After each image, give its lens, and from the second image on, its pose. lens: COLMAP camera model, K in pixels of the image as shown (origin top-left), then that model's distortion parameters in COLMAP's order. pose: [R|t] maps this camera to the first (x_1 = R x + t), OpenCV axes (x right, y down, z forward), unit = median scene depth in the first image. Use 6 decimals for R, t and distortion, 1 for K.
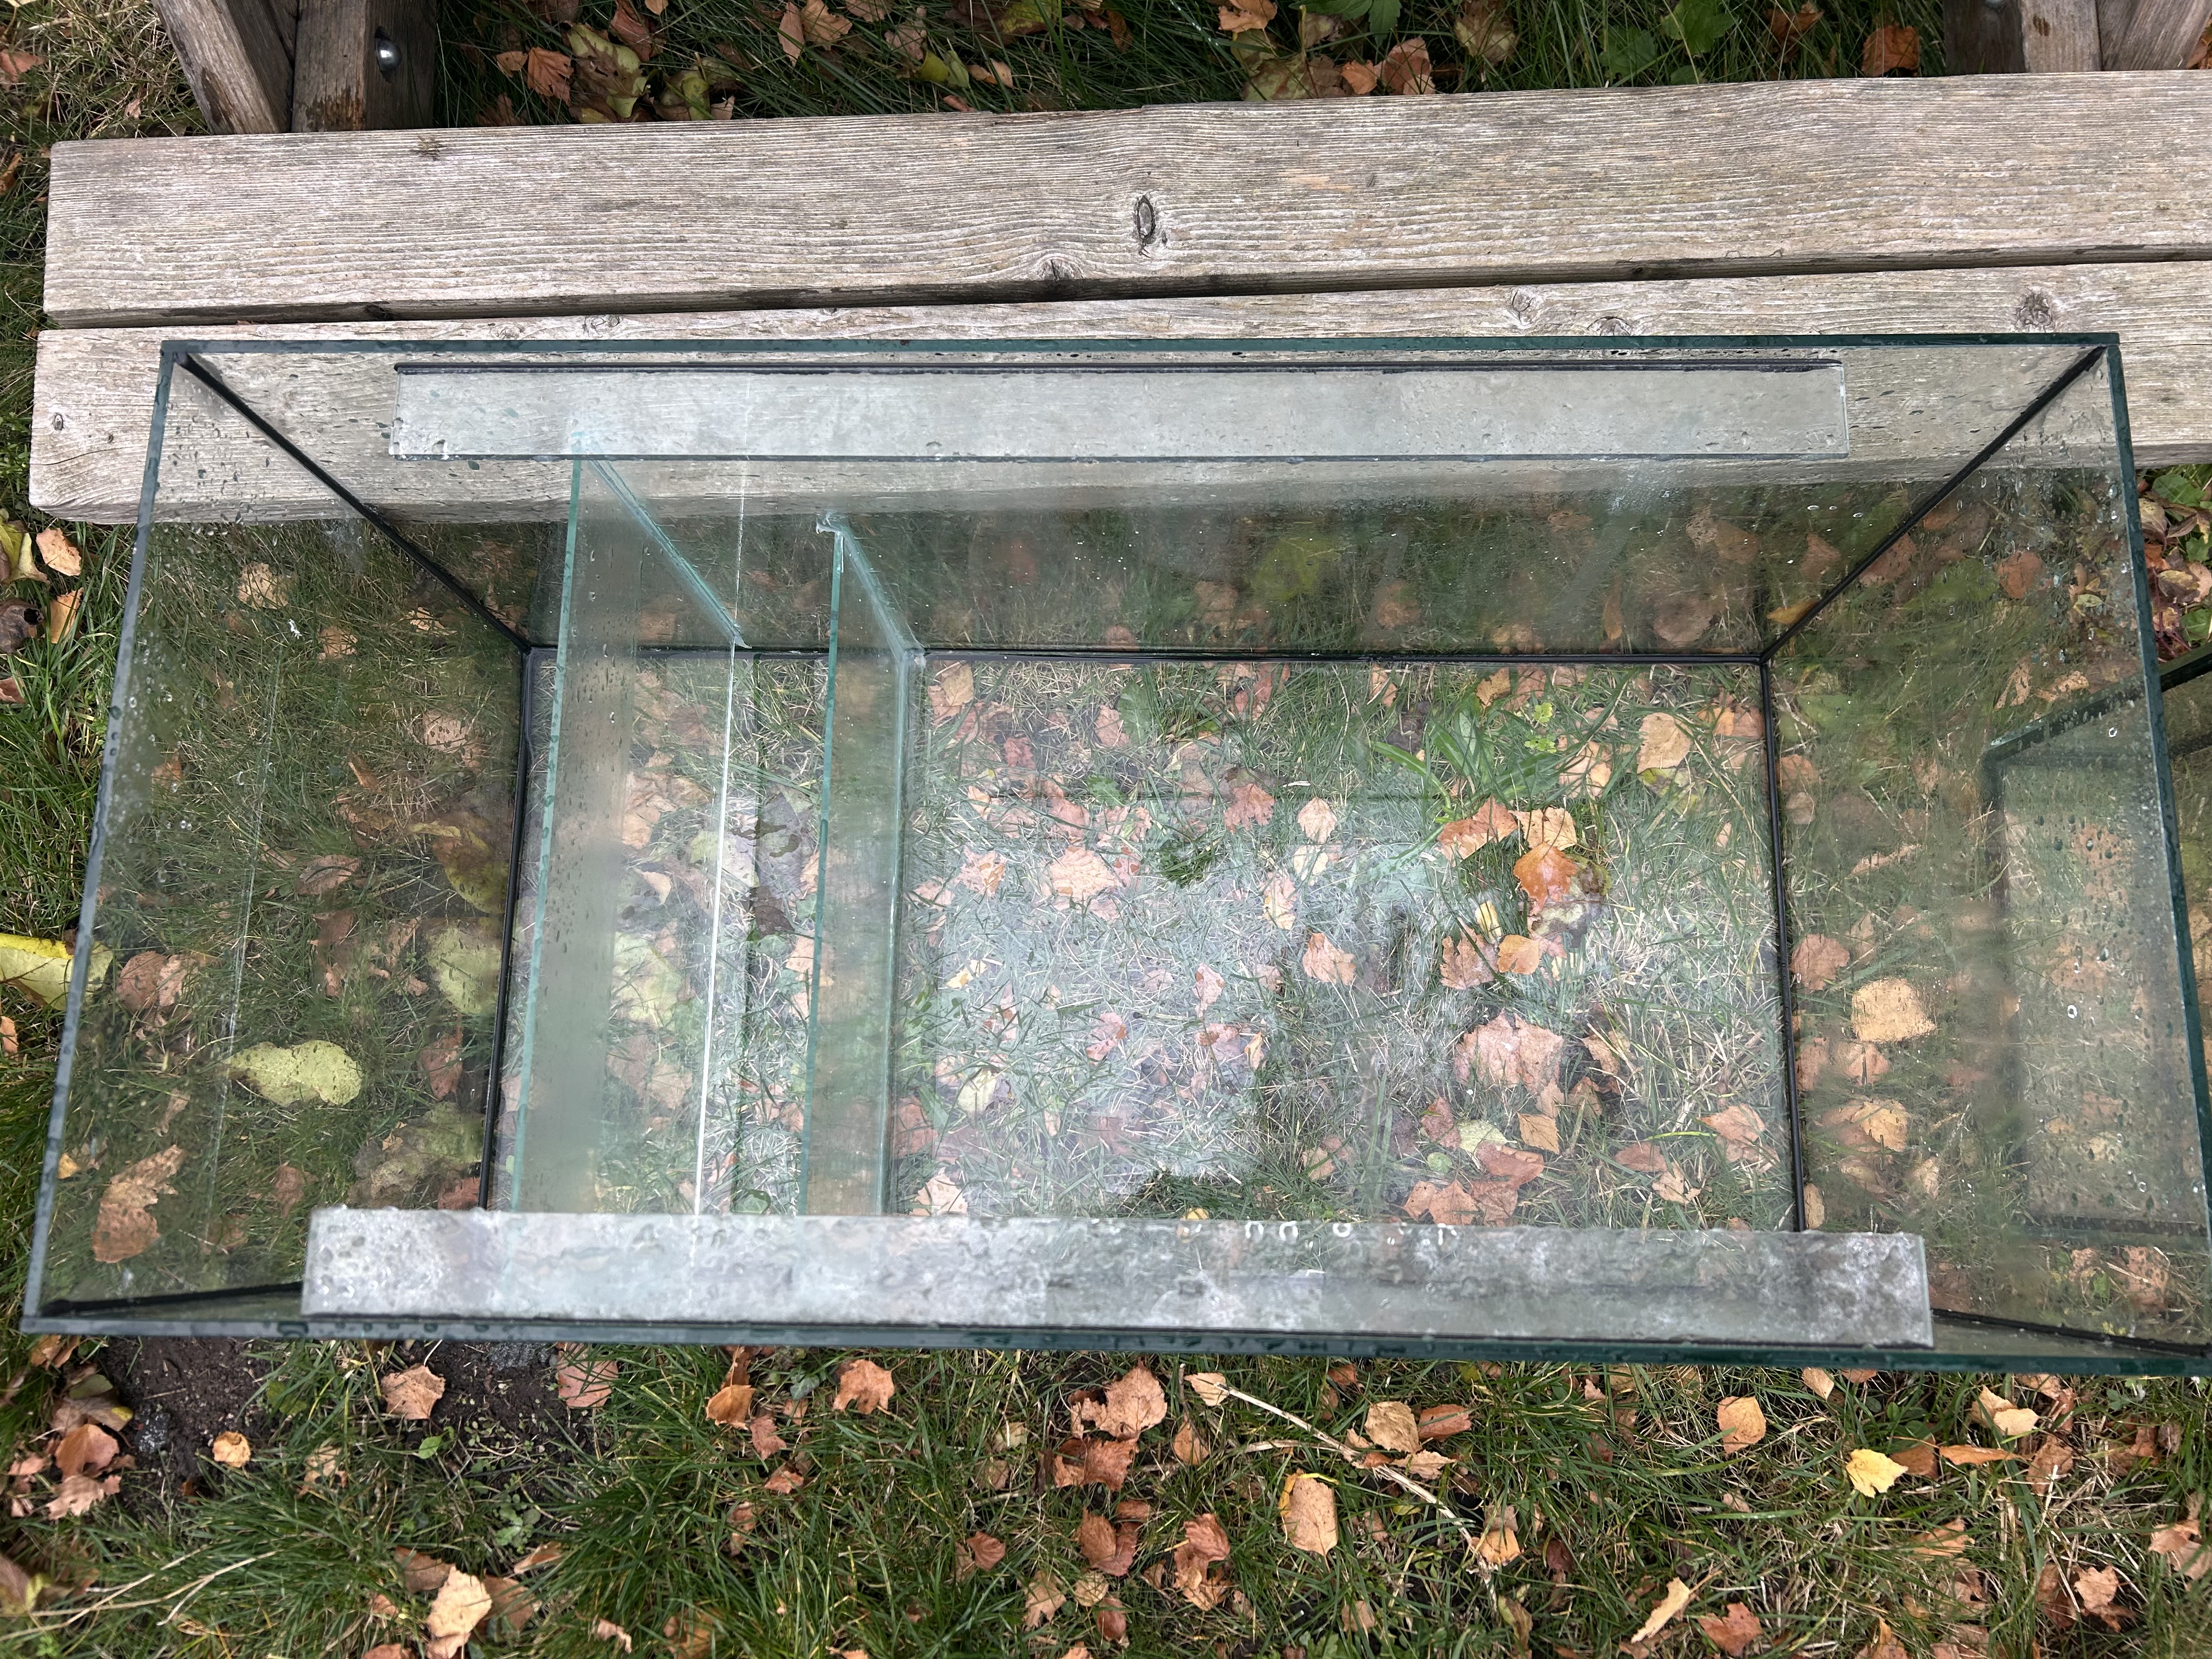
lens RADIAL K [[1685.1, 0, 1107.9], [0, 1685.1, 832.2], [0, 0, 1]] dist [-0.012246, -0.013914]
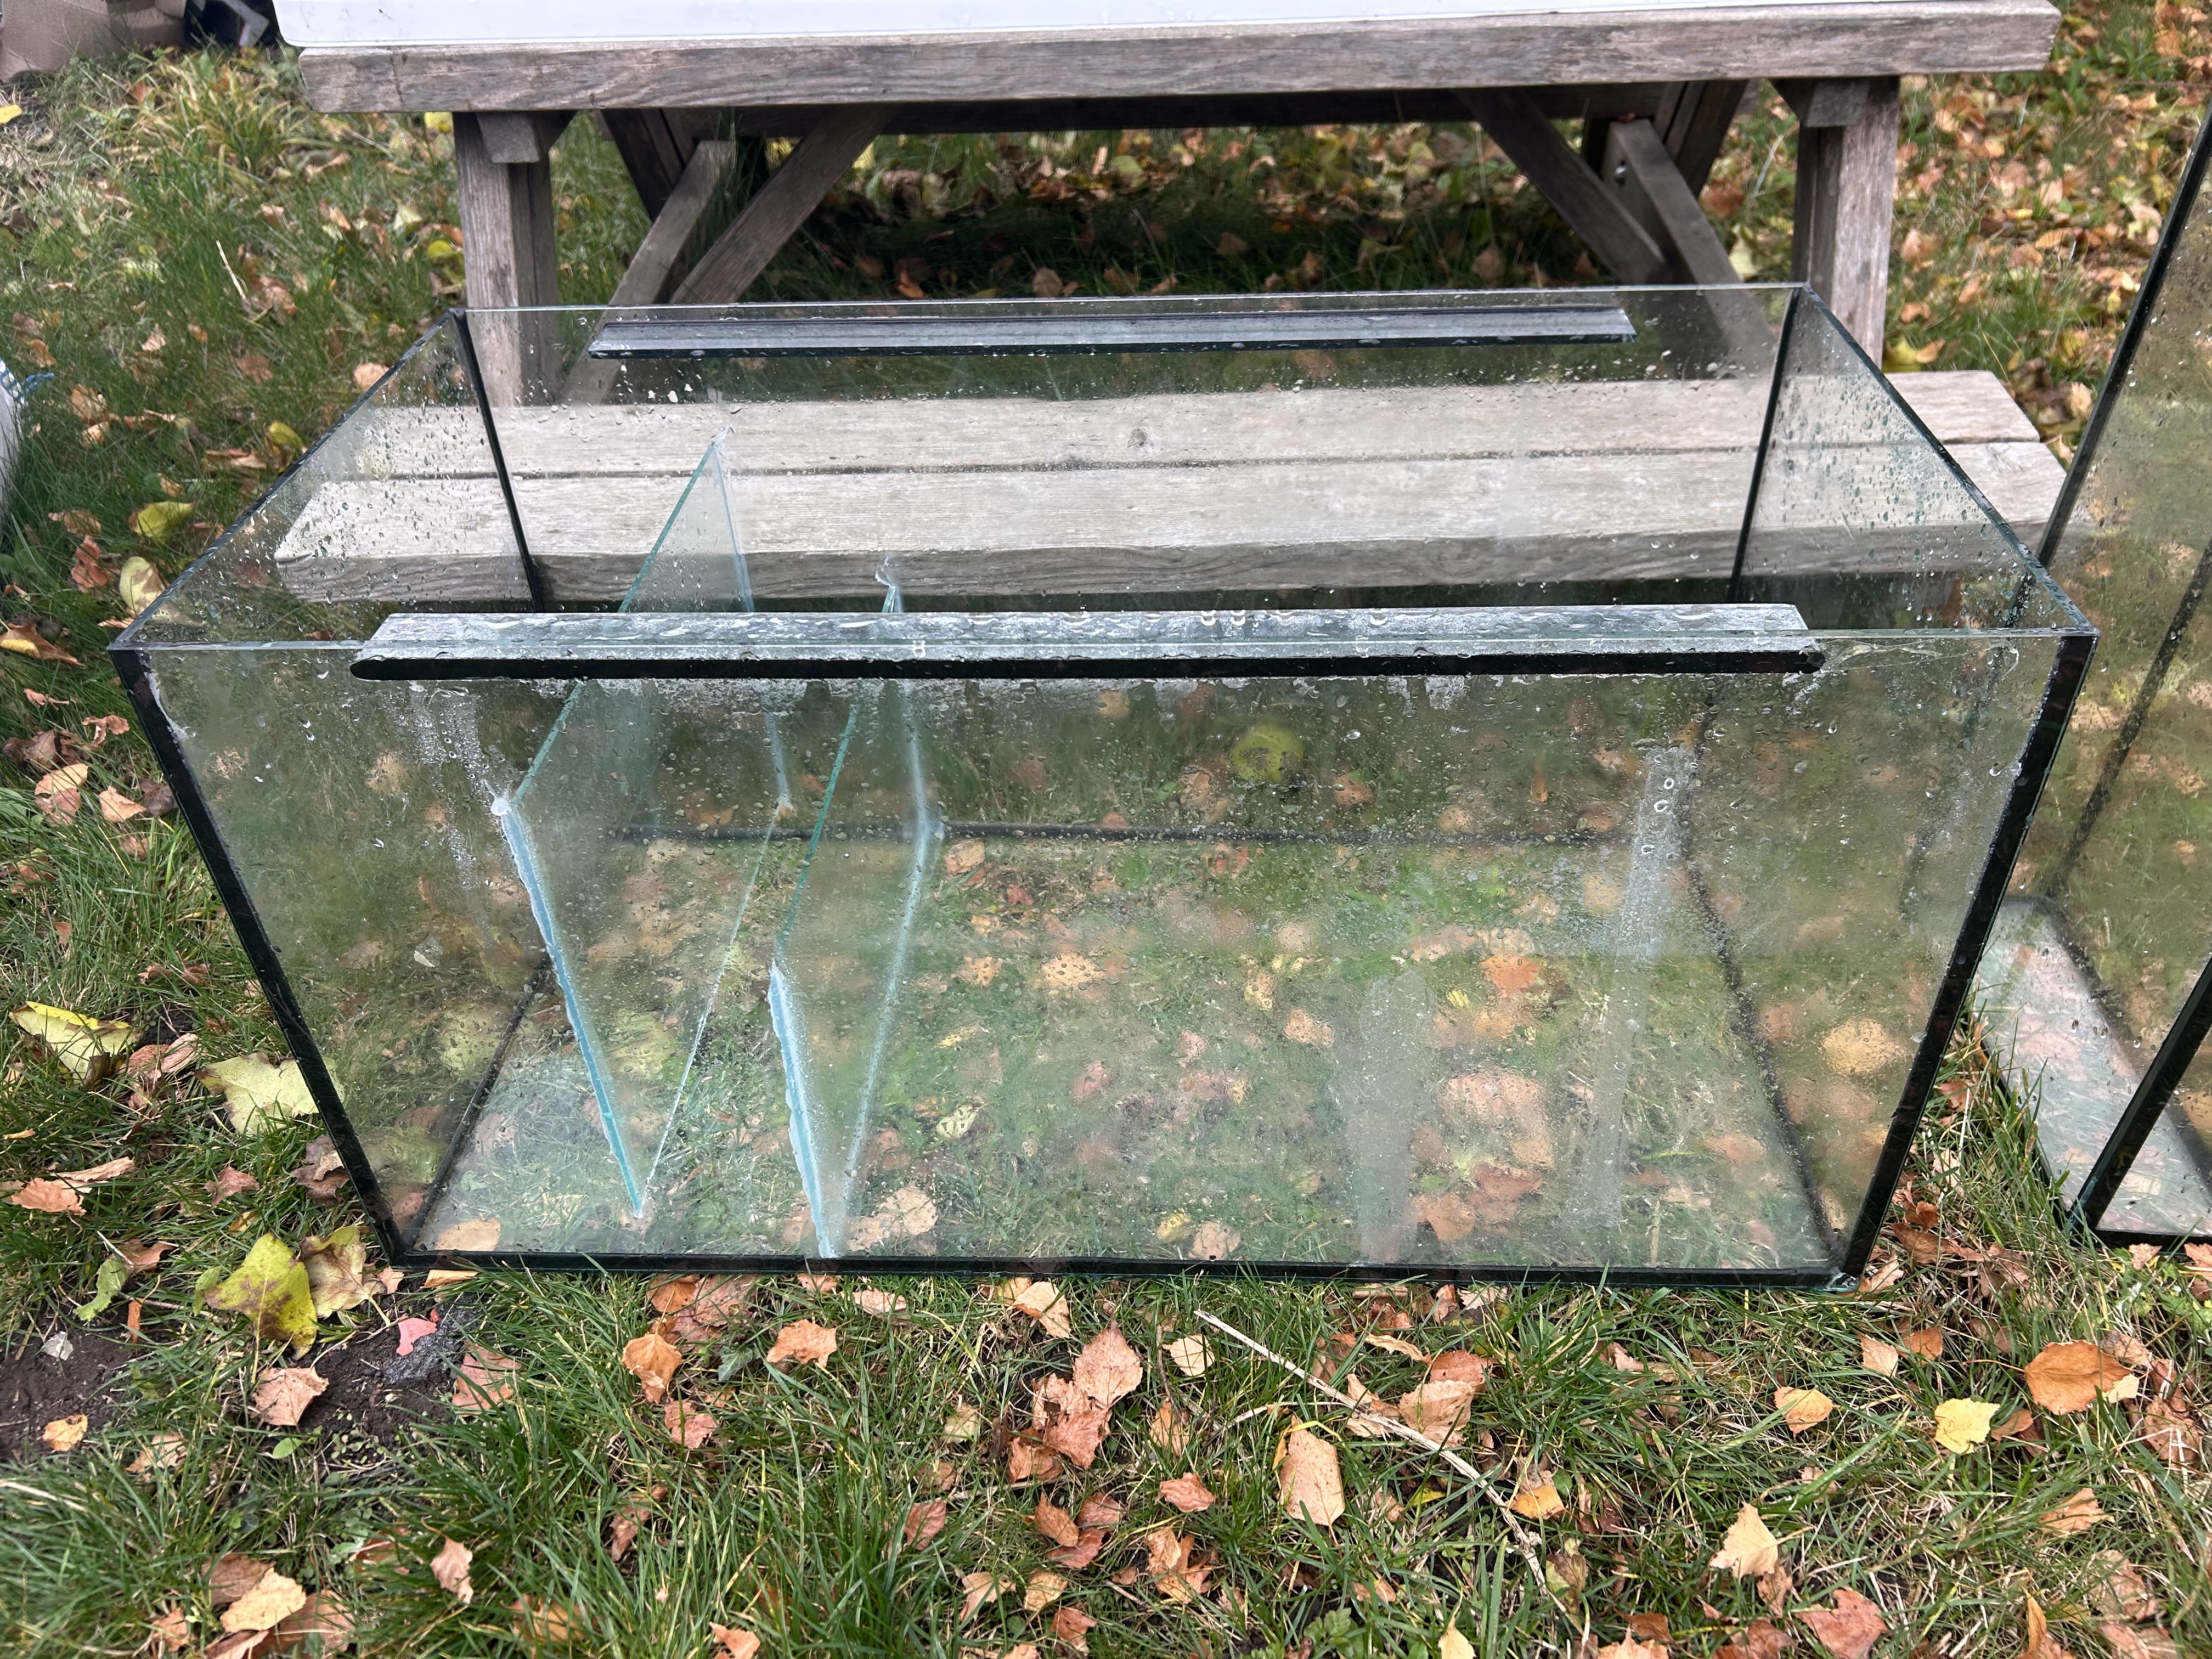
lens RADIAL K [[1685.1, 0, 1105.7], [0, 1685.1, 831.3], [0, 0, 1]] dist [-0.012246, -0.013914]
pose [[0.999554, 0.022349, -0.019827, 0.026524], [-0.029866, 0.765043, -0.643287, 0.683060], [0.000792, 0.643592, 0.765369, 0.141596]]
